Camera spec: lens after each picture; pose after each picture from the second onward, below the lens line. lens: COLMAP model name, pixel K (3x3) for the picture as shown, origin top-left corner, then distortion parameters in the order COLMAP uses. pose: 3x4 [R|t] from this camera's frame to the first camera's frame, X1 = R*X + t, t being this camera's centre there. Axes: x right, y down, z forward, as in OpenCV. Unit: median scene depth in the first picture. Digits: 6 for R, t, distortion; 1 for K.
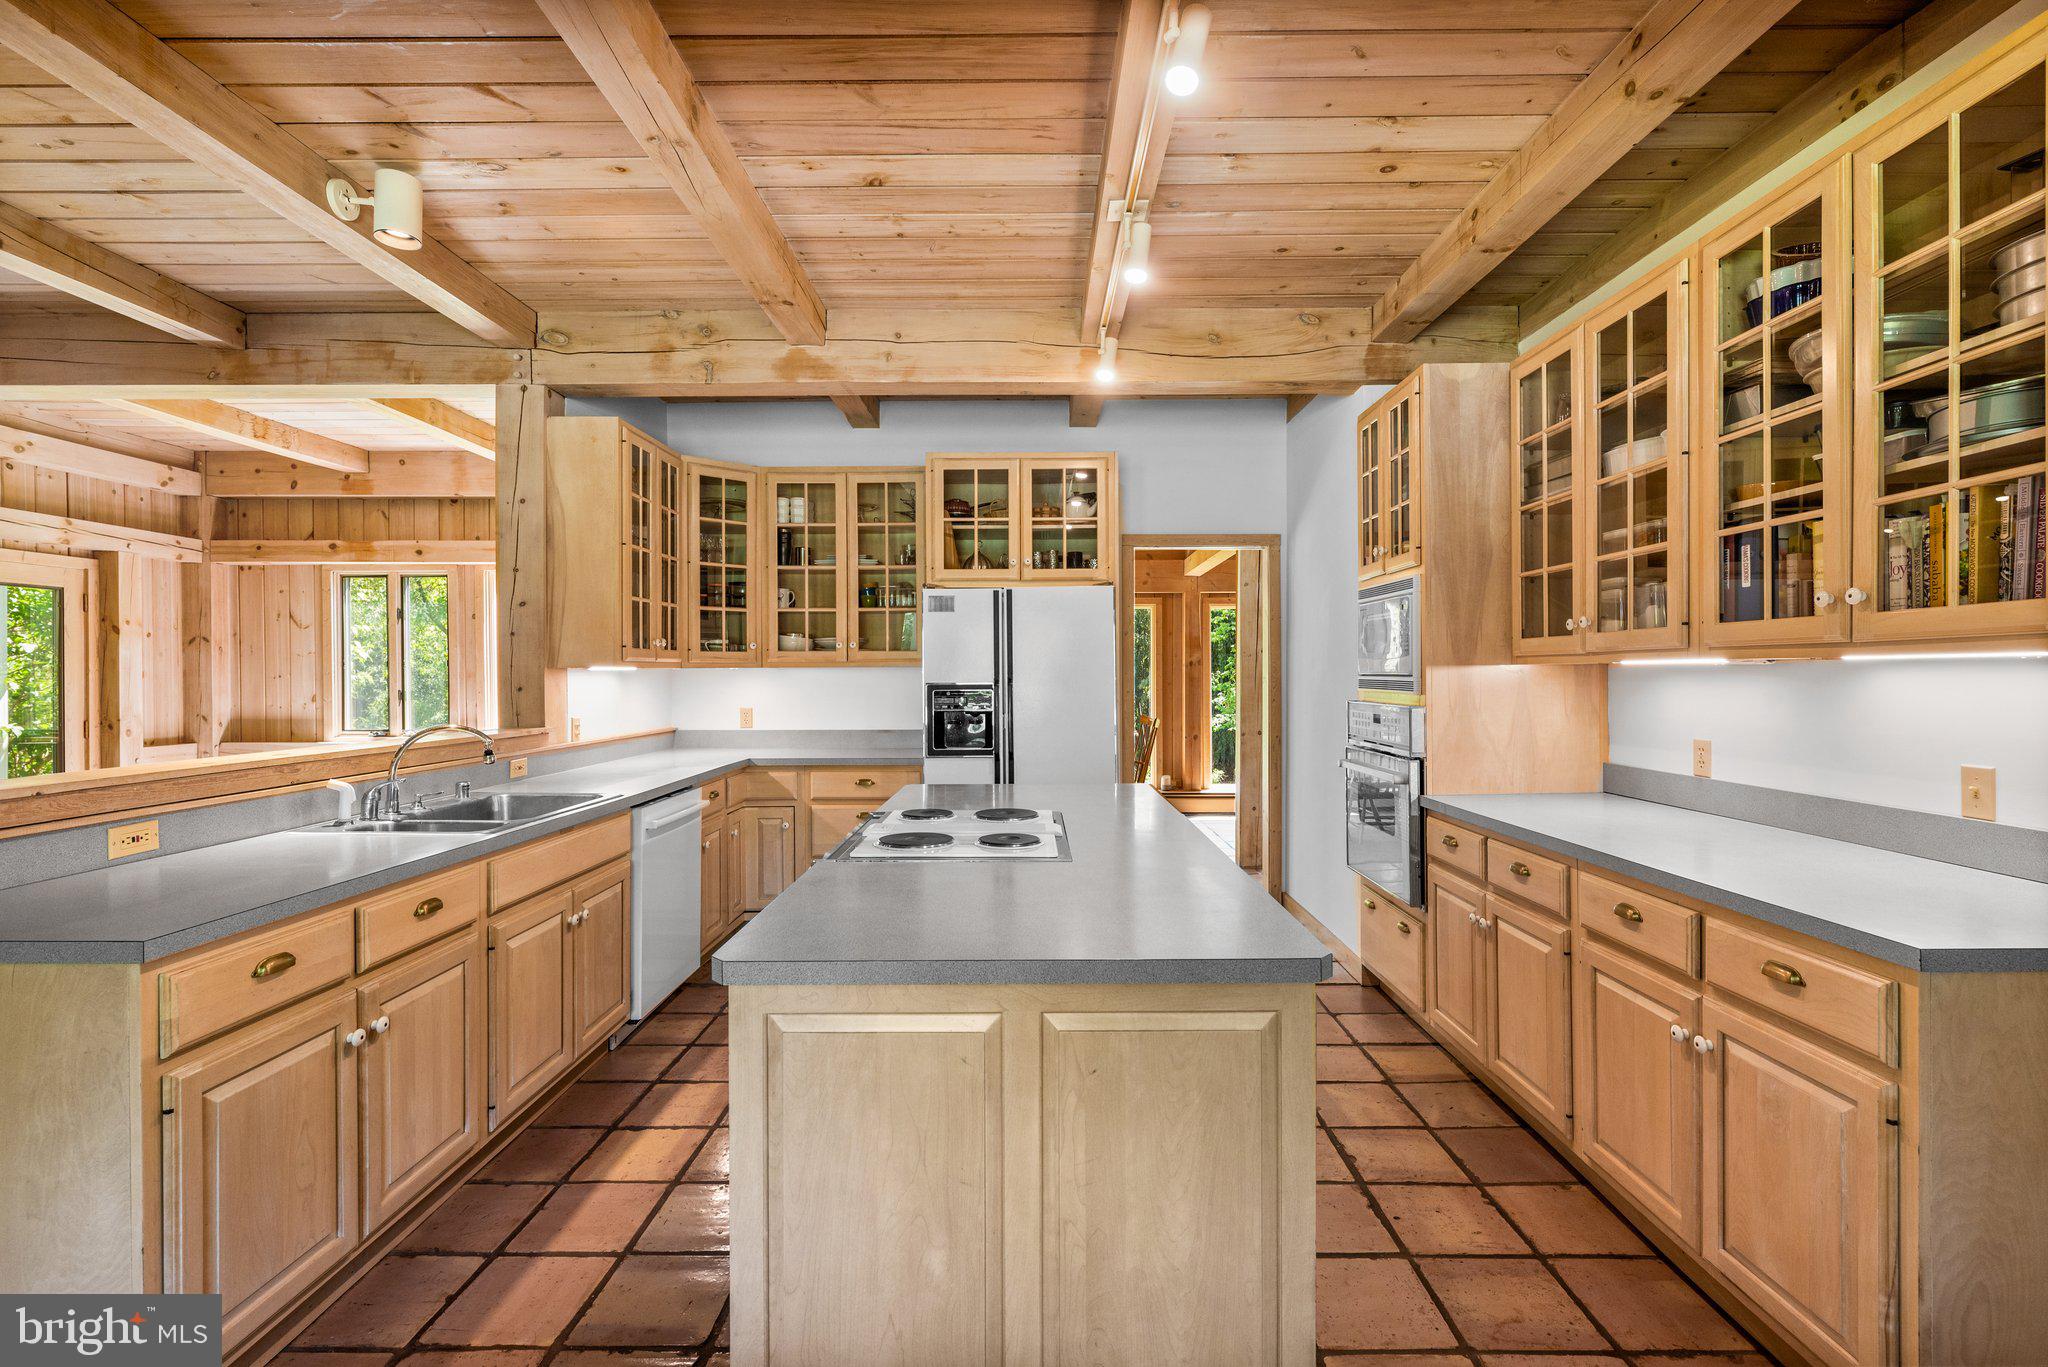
lens RADIAL K [[919.4, 0, 1044.2], [0, 919.4, 679.6], [0, 0, 1]] dist [0.004457, -0.000099]
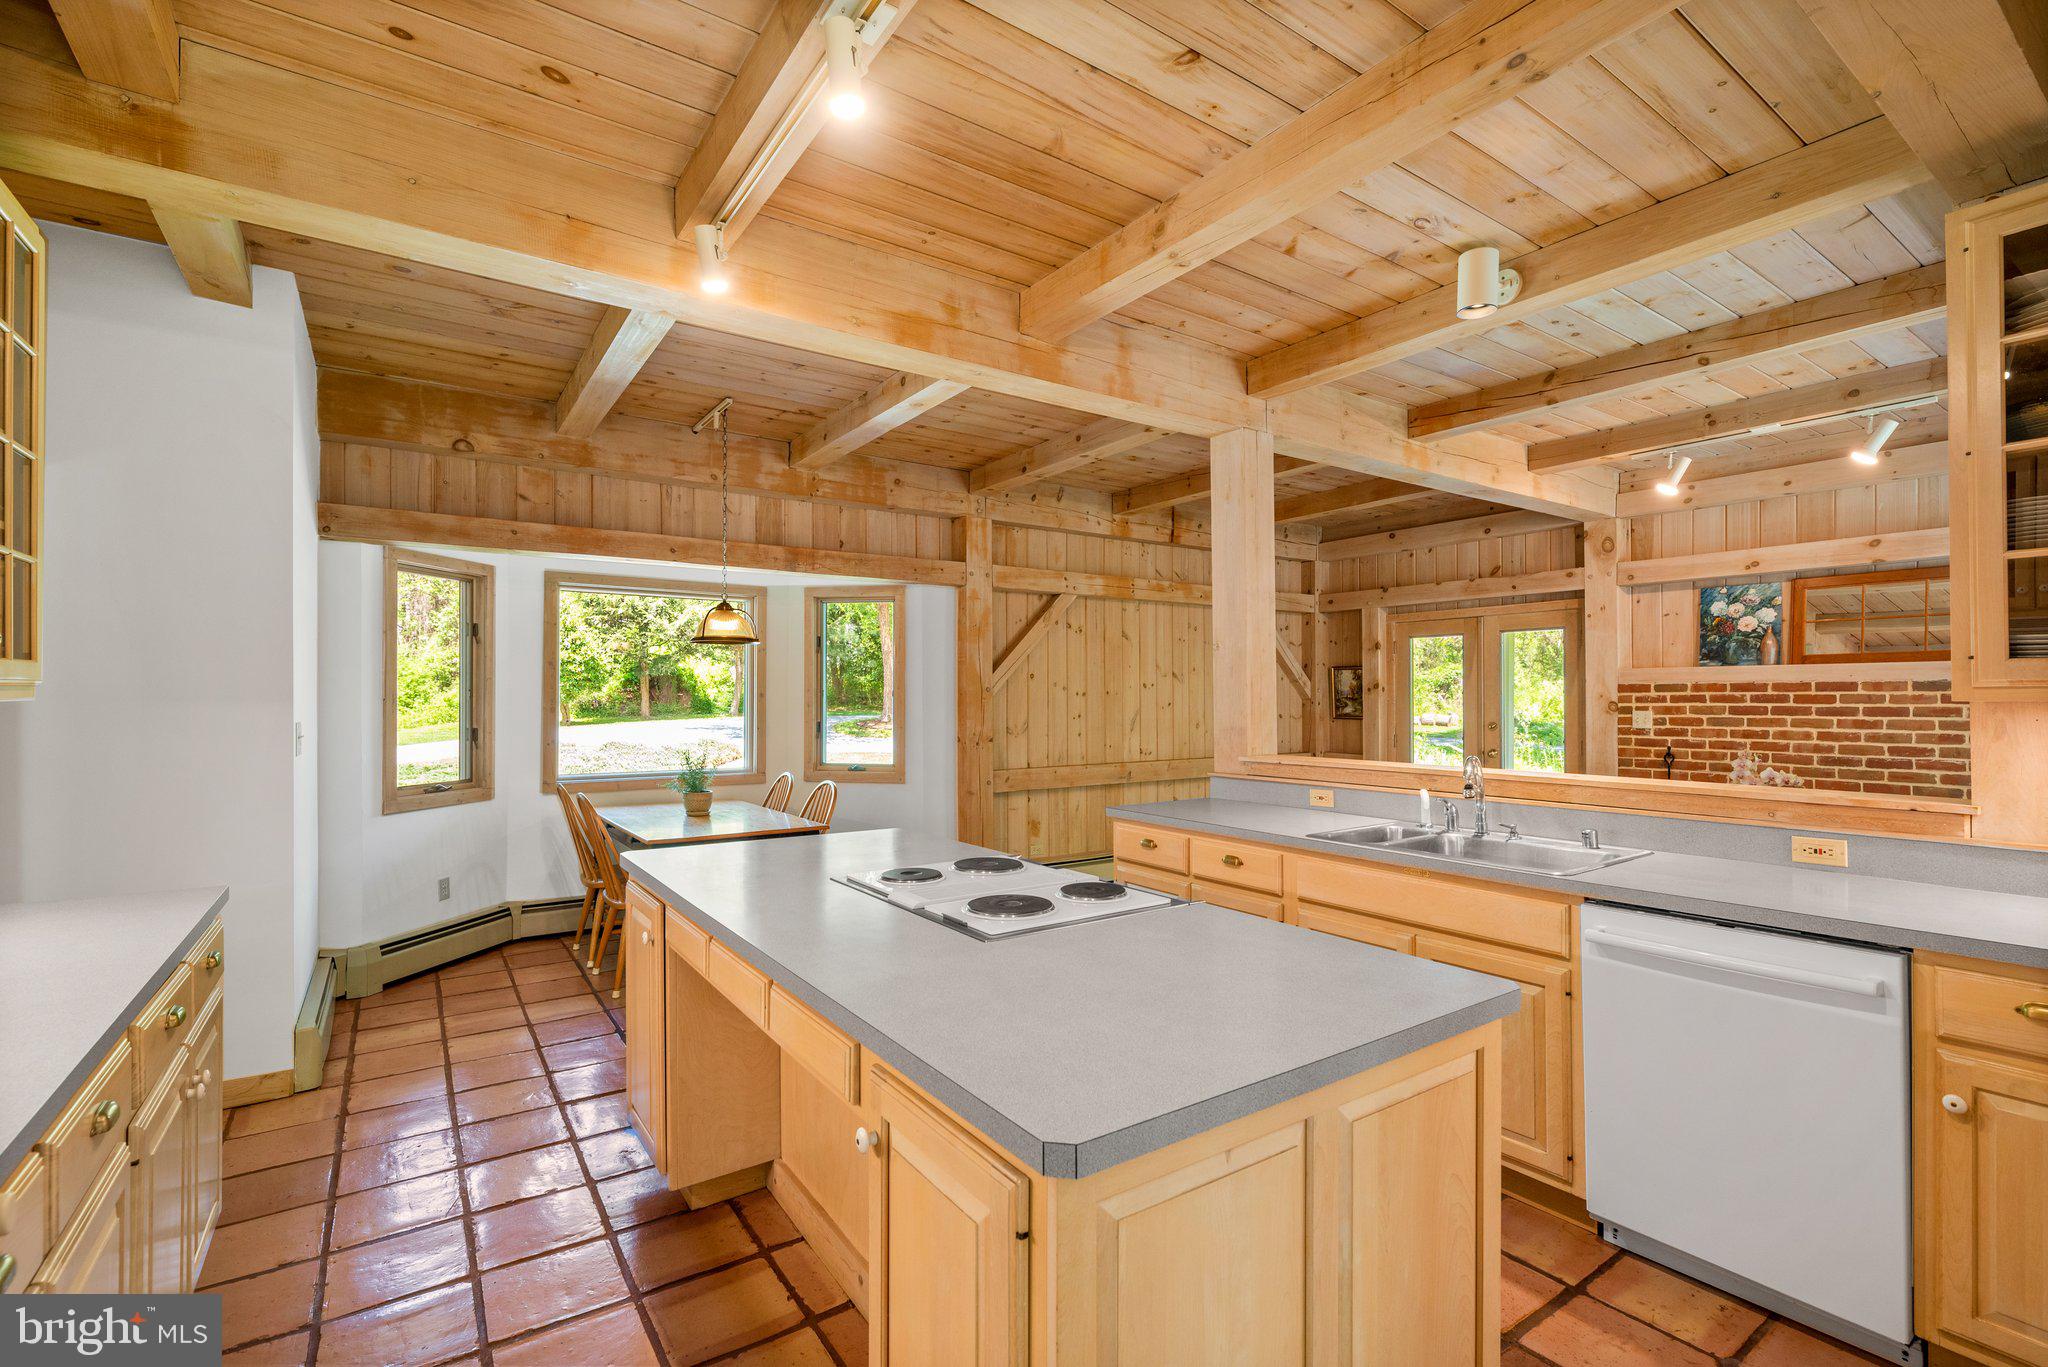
lens RADIAL K [[919.4, 0, 1025.5], [0, 919.4, 694.1], [0, 0, 1]] dist [0.004457, -0.000099]
pose [[-0.828222, 0.001574, -0.560398, 0.255970], [-0.000983, 0.999990, 0.004262, -0.018329], [0.560400, 0.004081, -0.828212, 1.148094]]
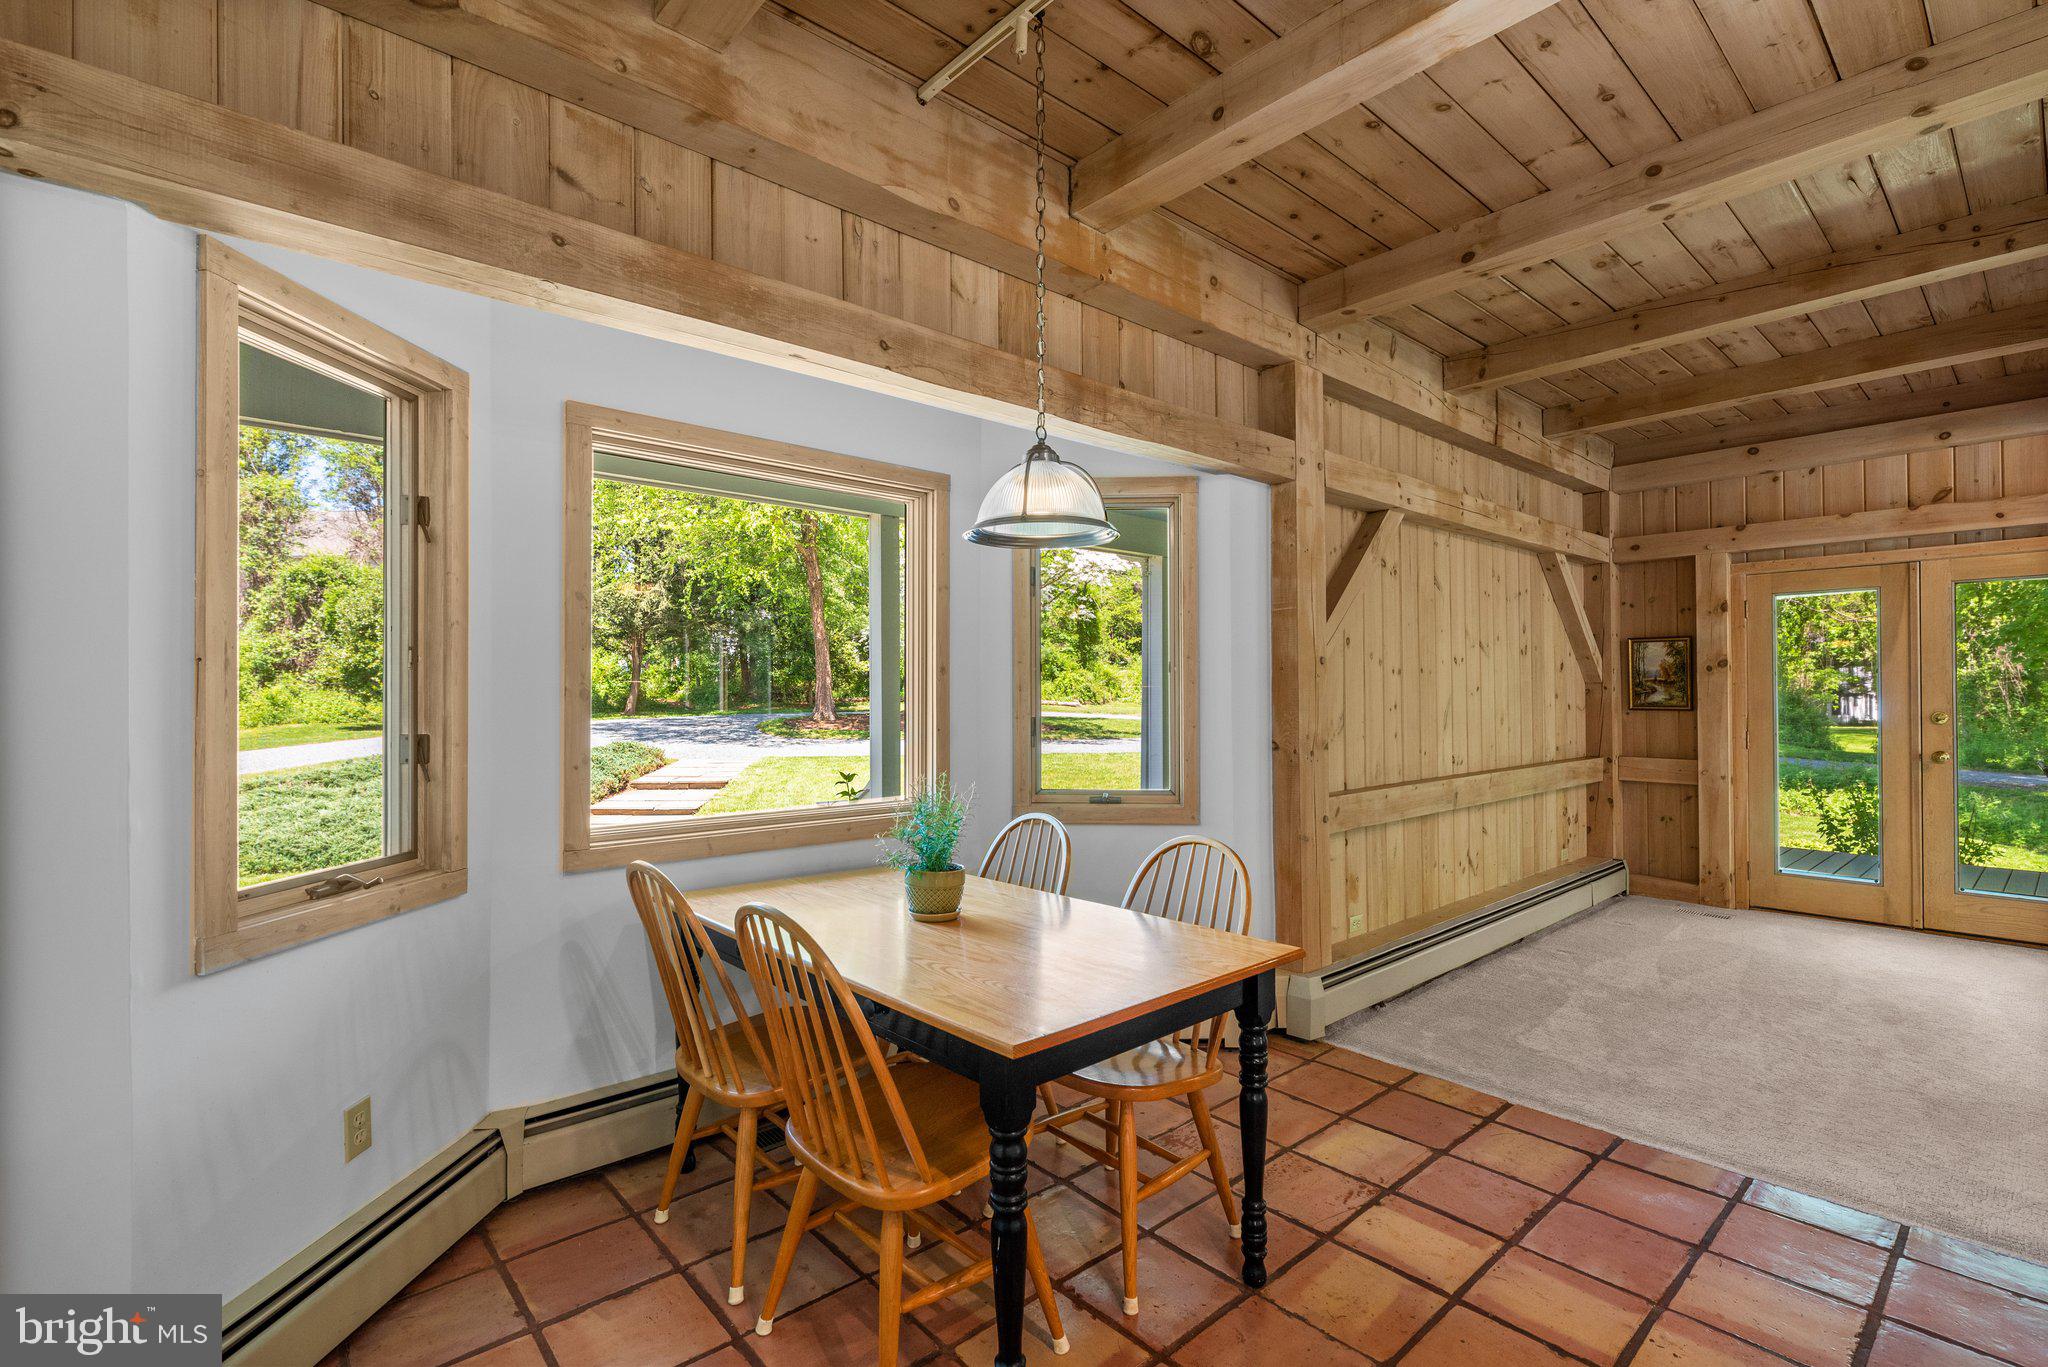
lens RADIAL K [[919.4, 0, 1006.6], [0, 919.4, 689.0], [0, 0, 1]] dist [0.004457, -0.000099]
pose [[-0.755499, 0.002131, -0.655147, 0.272082], [0.001345, 0.999998, 0.001702, 0.006888], [0.655149, 0.000405, -0.755500, 0.313975]]
